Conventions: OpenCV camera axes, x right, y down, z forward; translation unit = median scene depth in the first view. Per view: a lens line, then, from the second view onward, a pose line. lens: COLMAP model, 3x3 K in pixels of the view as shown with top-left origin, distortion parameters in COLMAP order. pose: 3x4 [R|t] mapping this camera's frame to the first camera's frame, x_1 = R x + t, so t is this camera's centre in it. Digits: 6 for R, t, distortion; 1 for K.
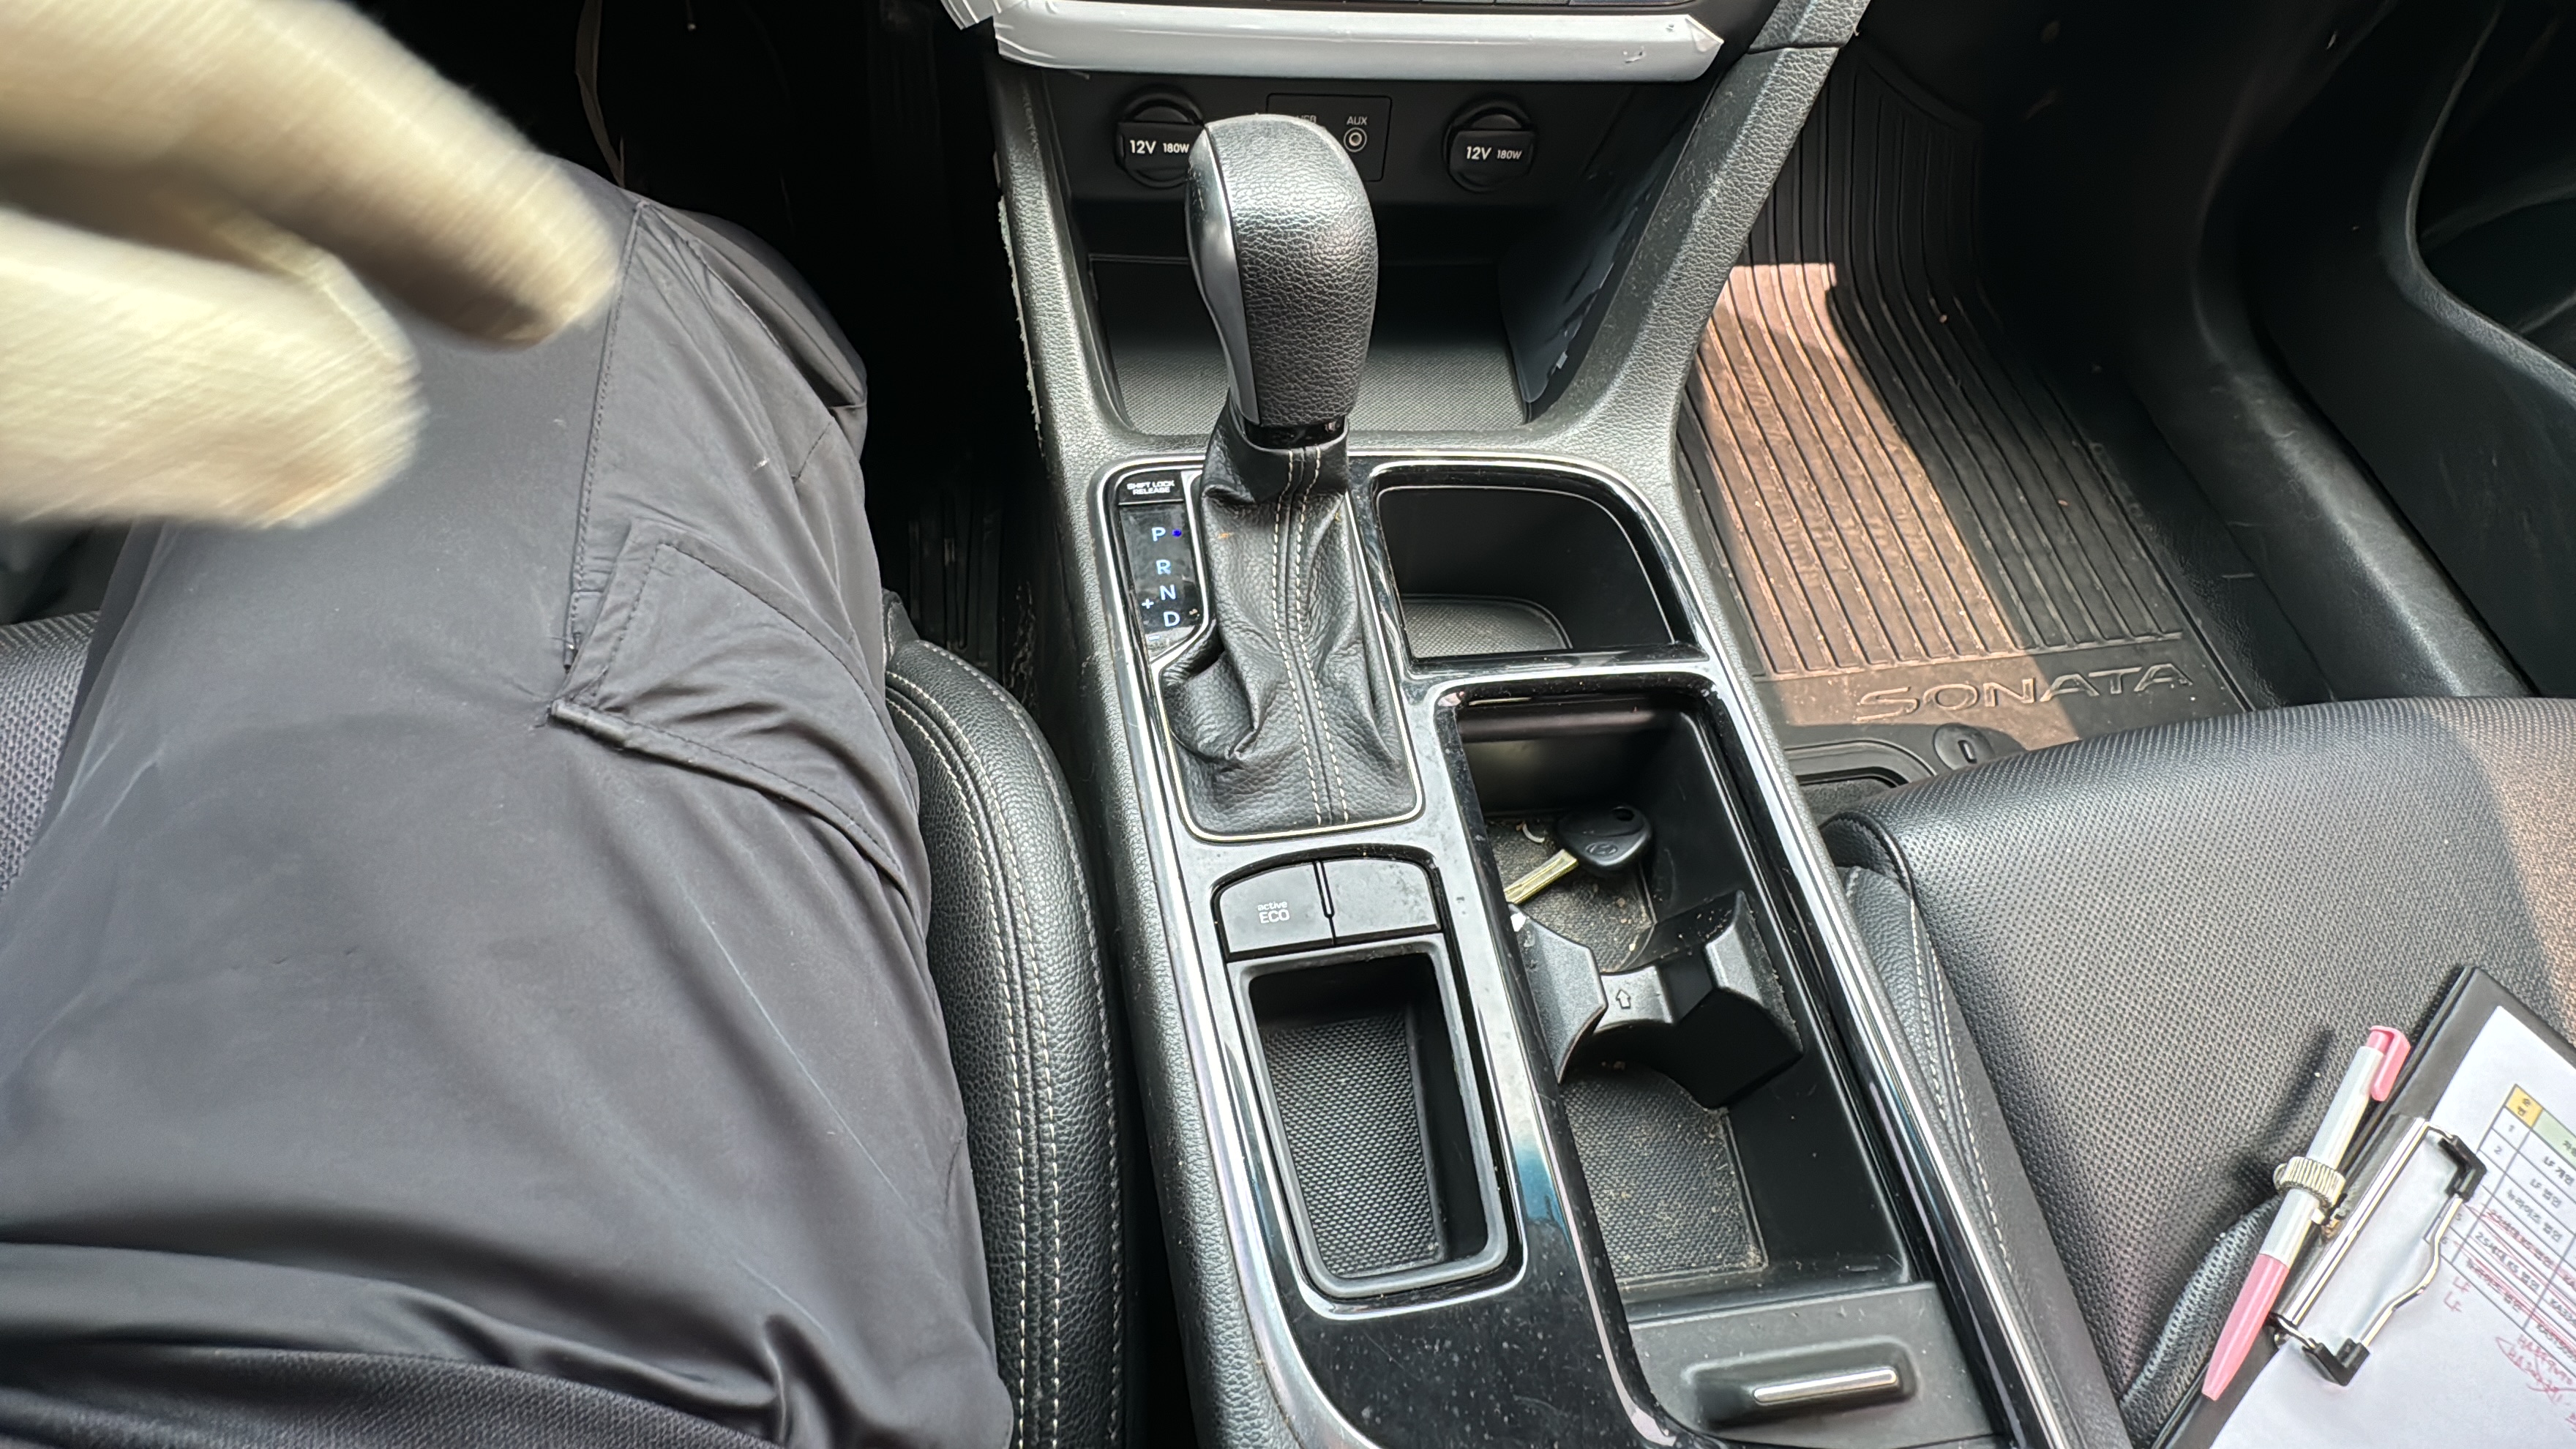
lens RADIAL K [[1179.6, 0, 1283.6], [0, 1179.6, 727.0], [0, 0, 1]] dist [0.001781, -0.000703]
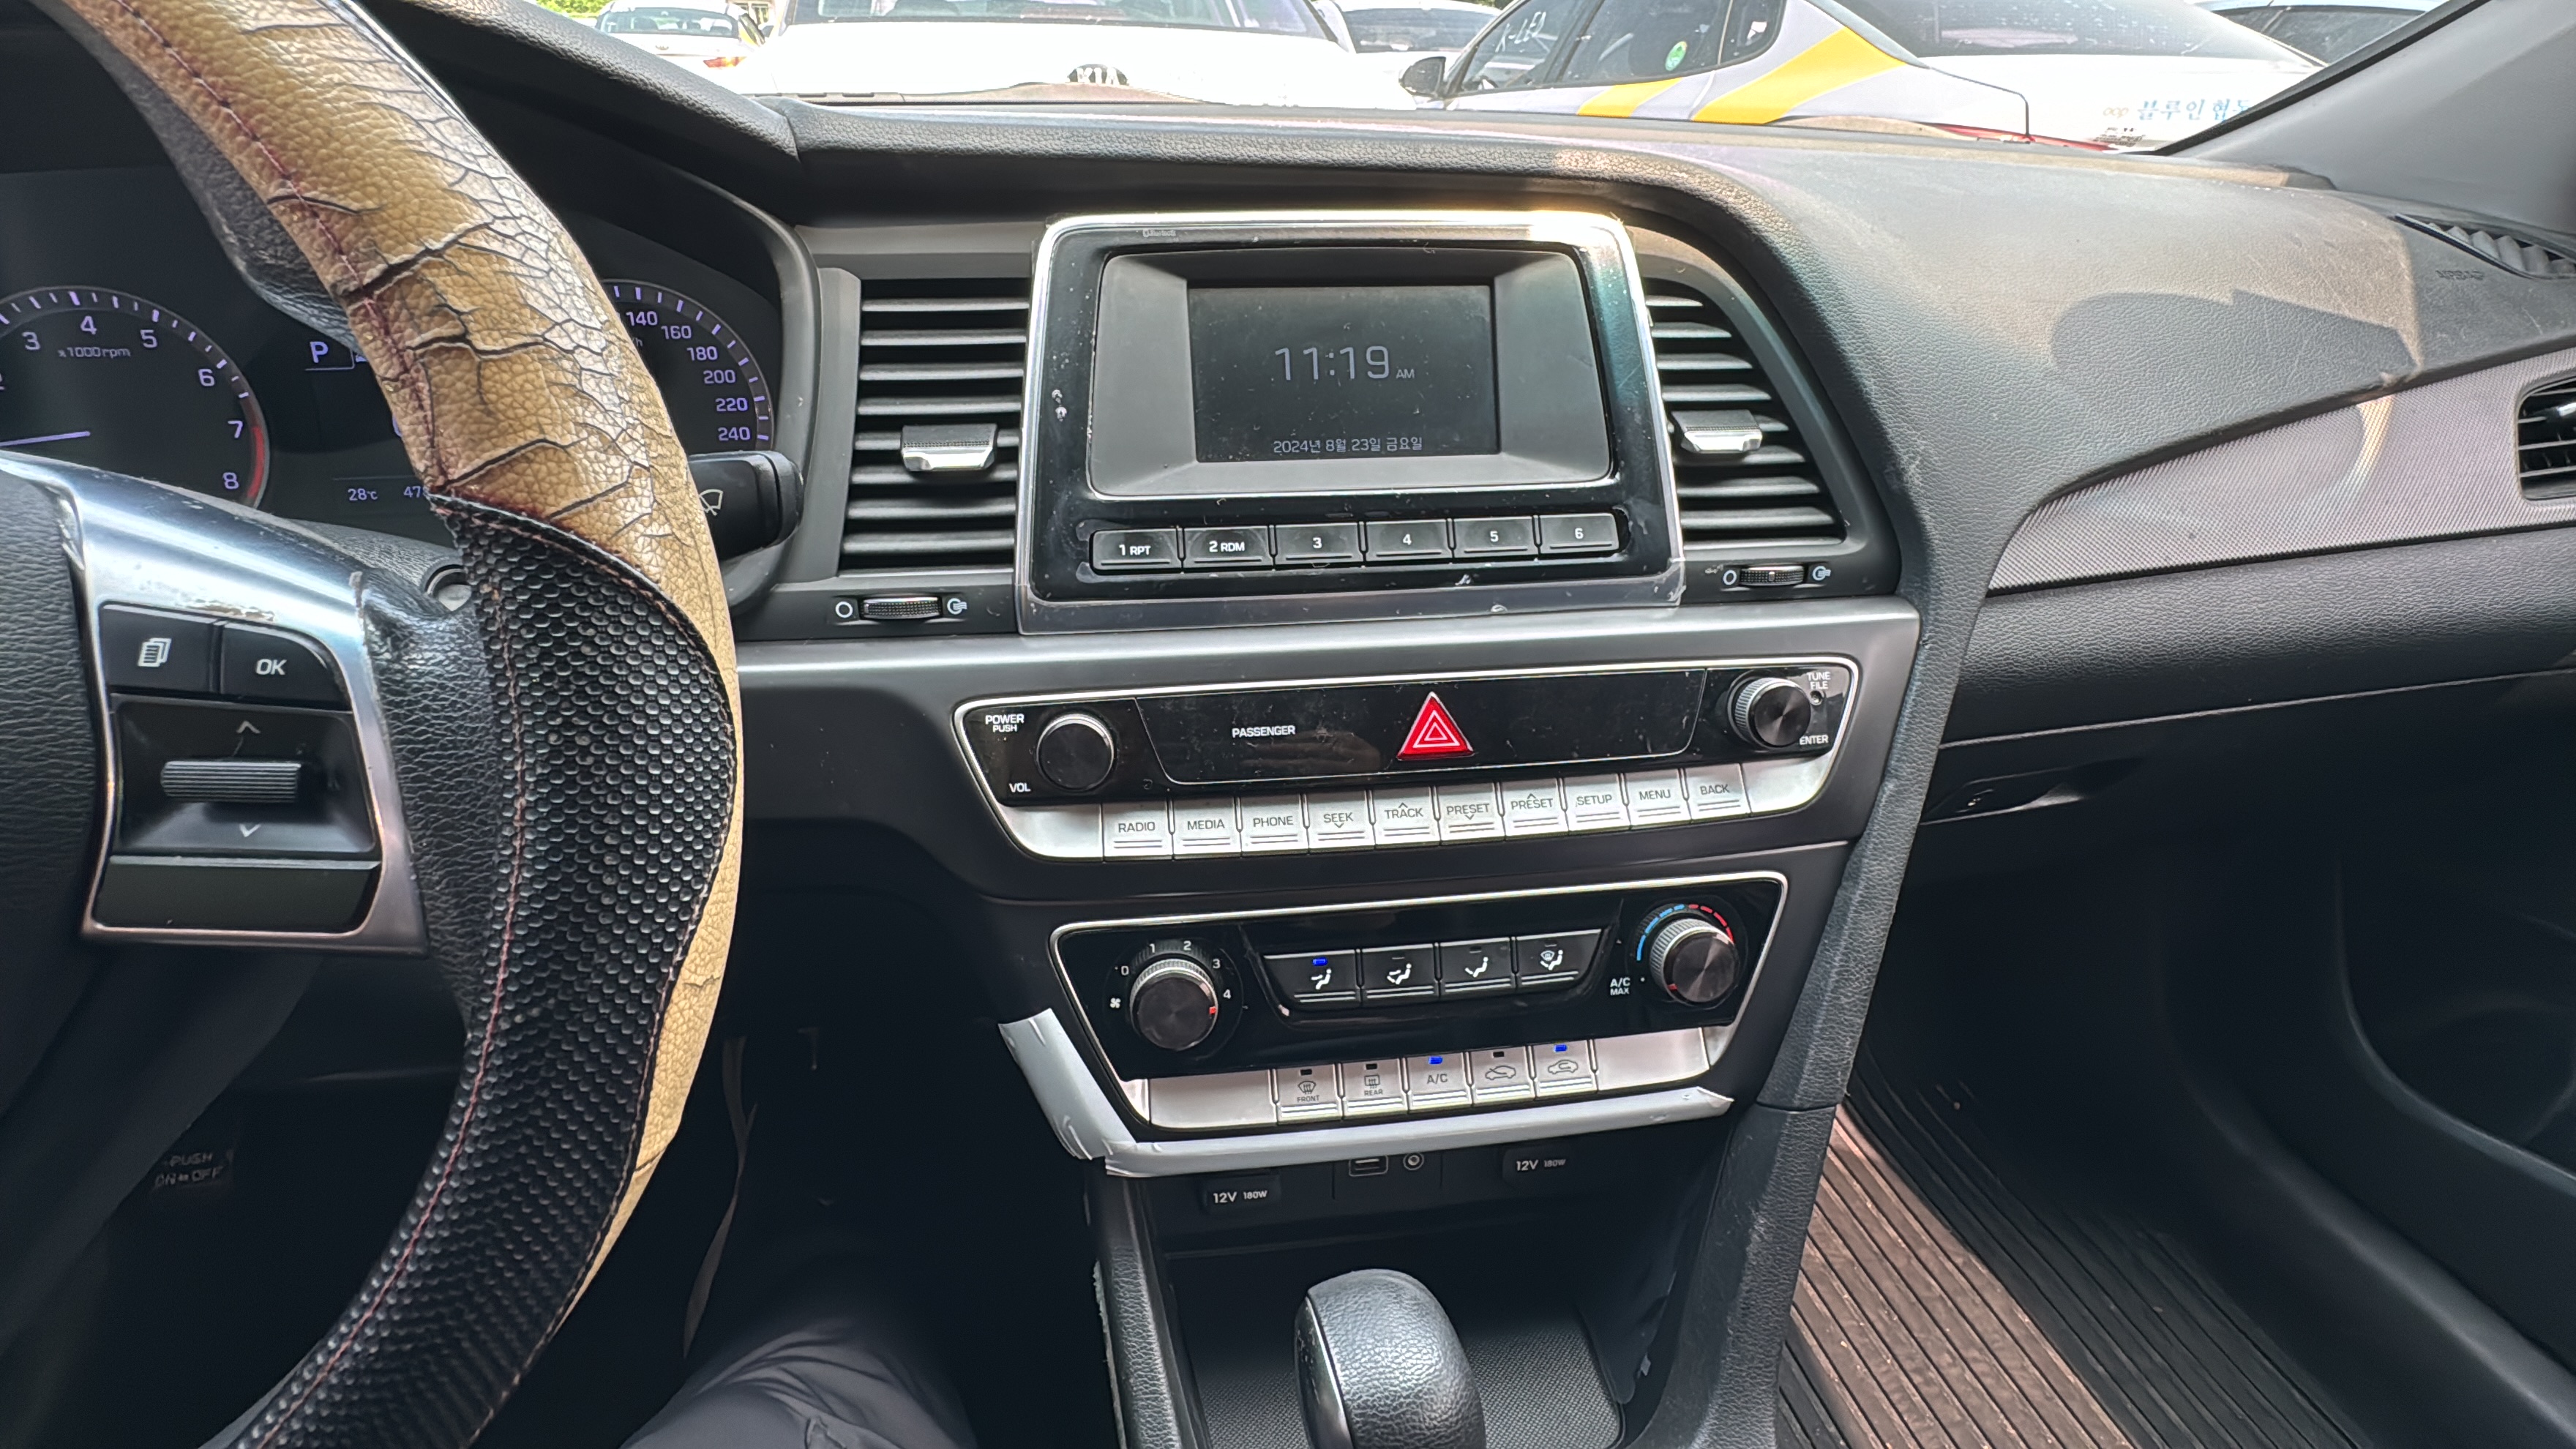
lens RADIAL K [[1179.6, 0, 1283.6], [0, 1179.6, 727.0], [0, 0, 1]] dist [0.001781, -0.000703]
pose [[0.996764, -0.078616, 0.016764, -0.025017], [0.075600, 0.845965, -0.527852, -0.142496], [0.027315, 0.527411, 0.849171, -0.082399]]
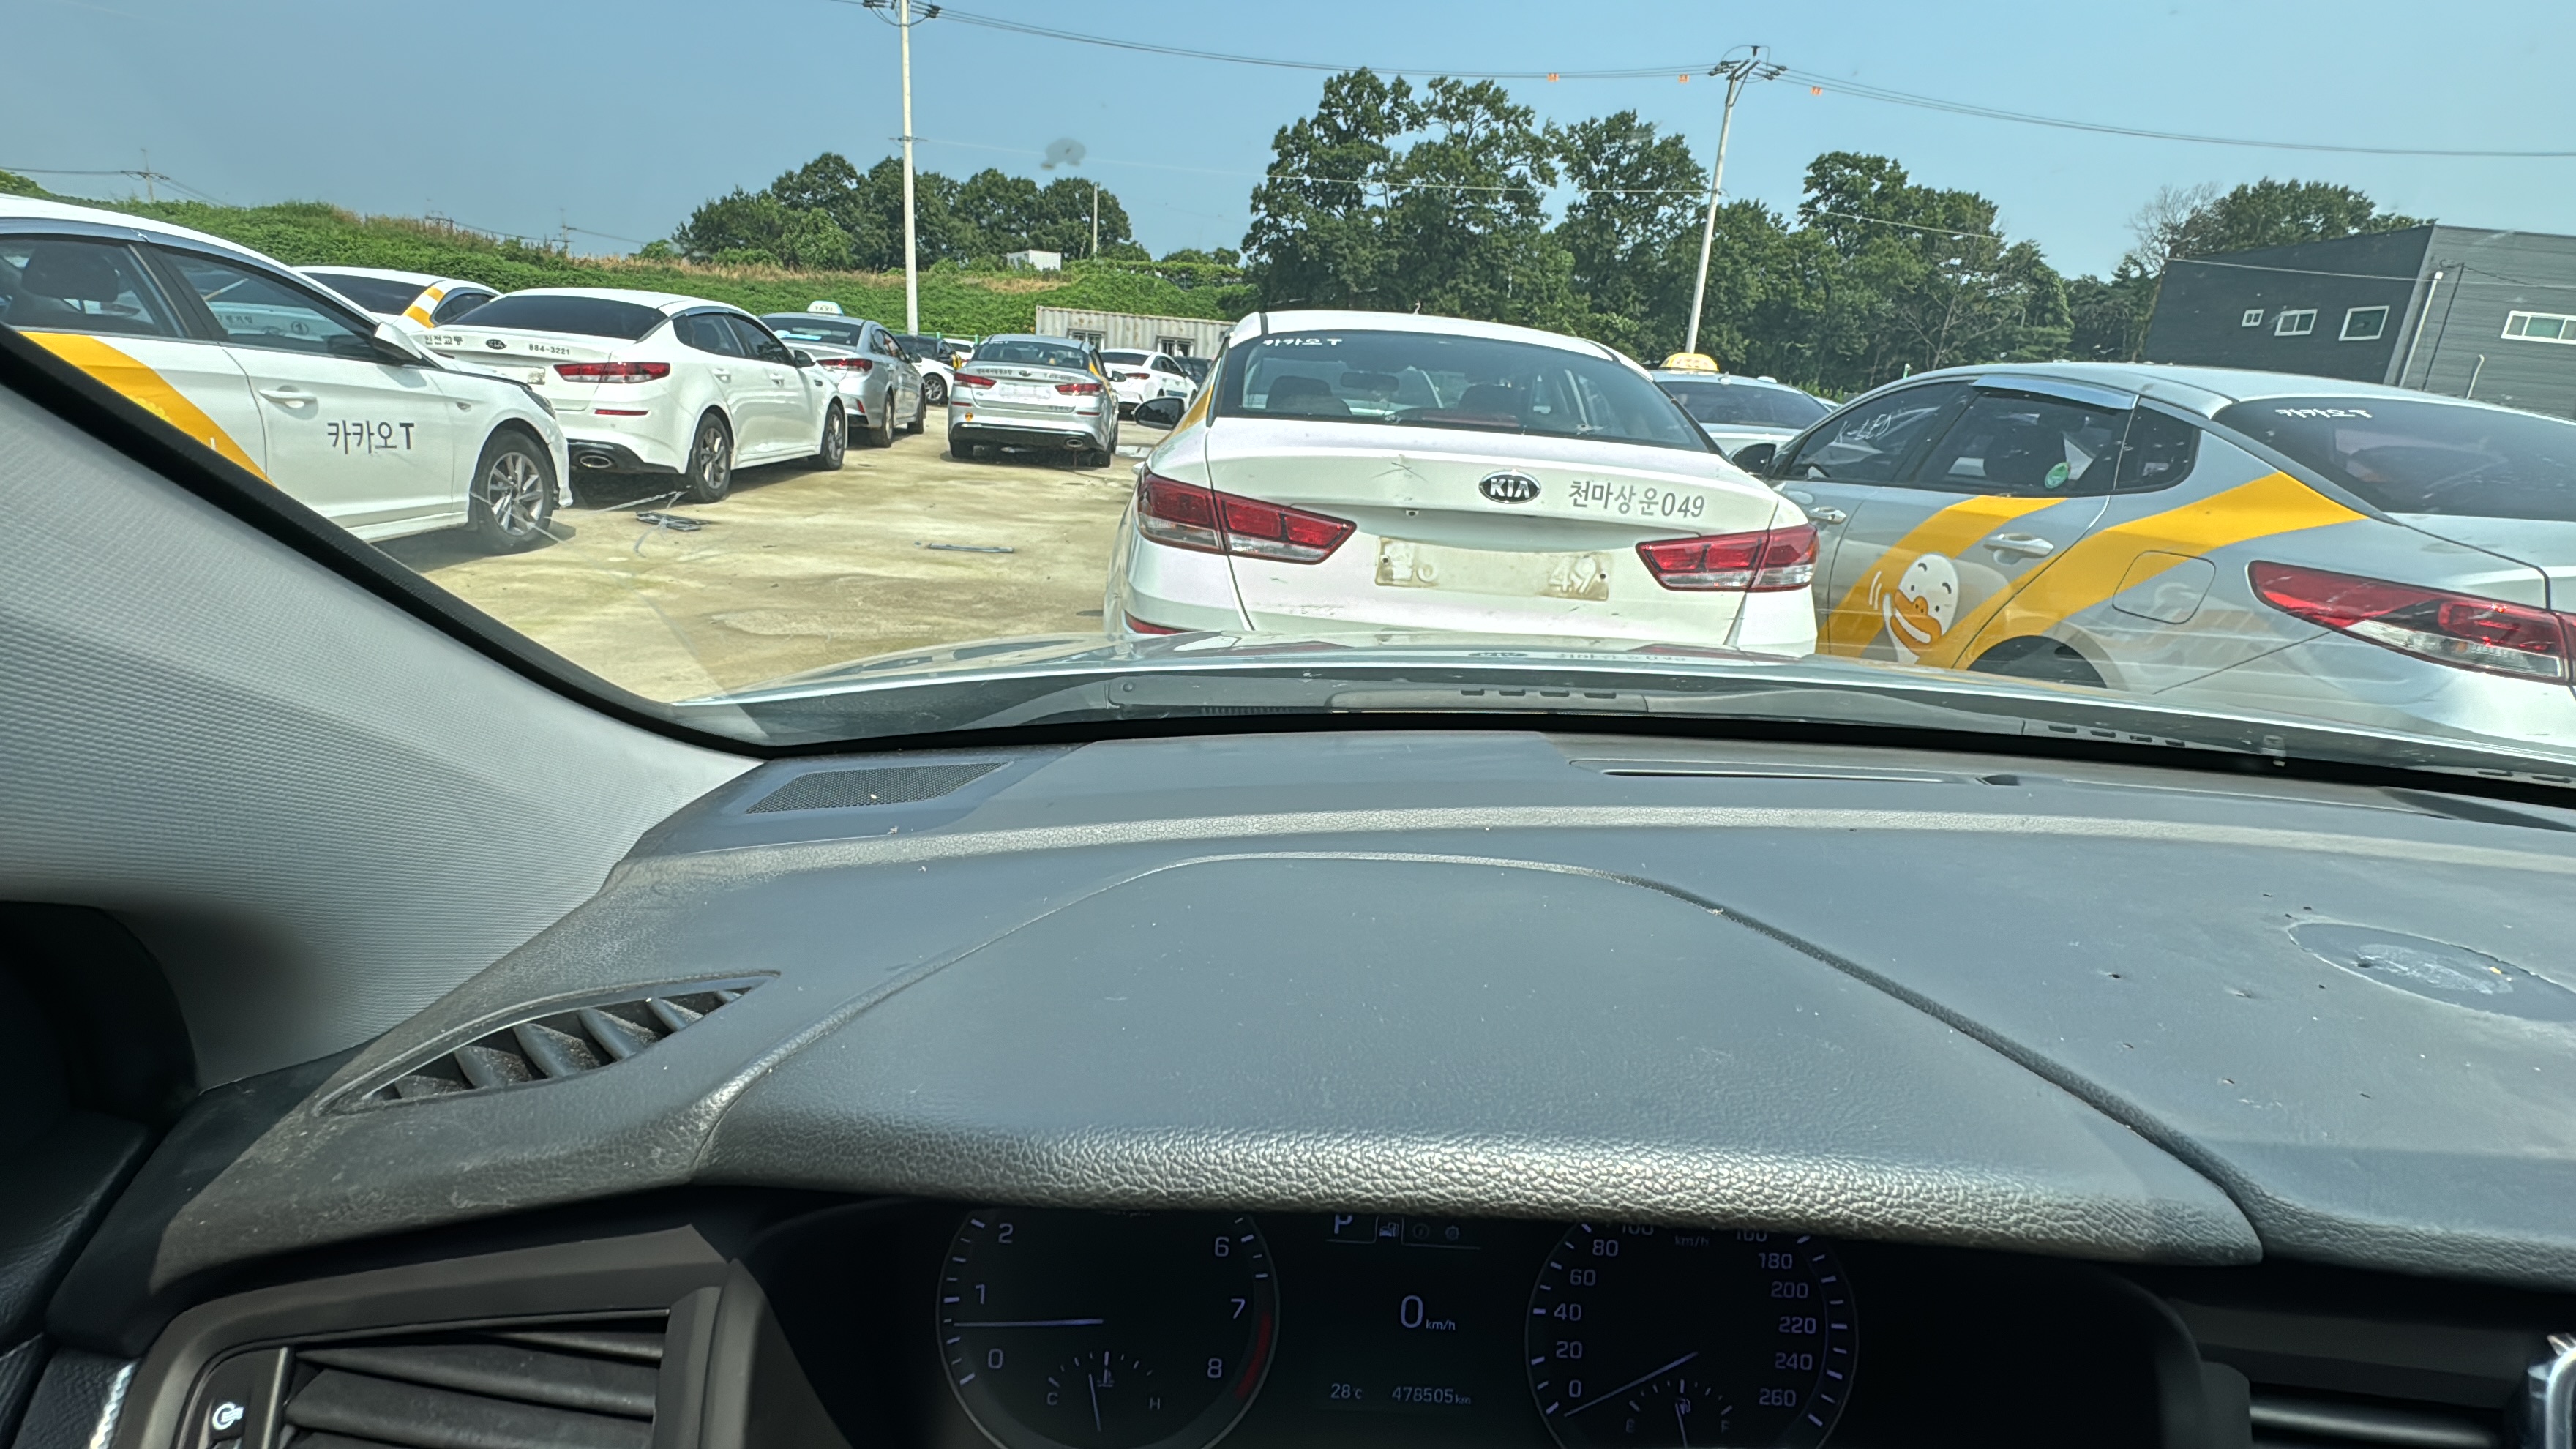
lens RADIAL K [[1177.9, 0, 1279.8], [0, 1177.9, 734.8], [0, 0, 1]] dist [-0.002098, 0.000178]
pose [[0.988464, 0.032272, -0.147976, -0.397810], [-0.127743, 0.702529, -0.700096, -0.415402], [0.081363, 0.710923, 0.698547, -0.165209]]
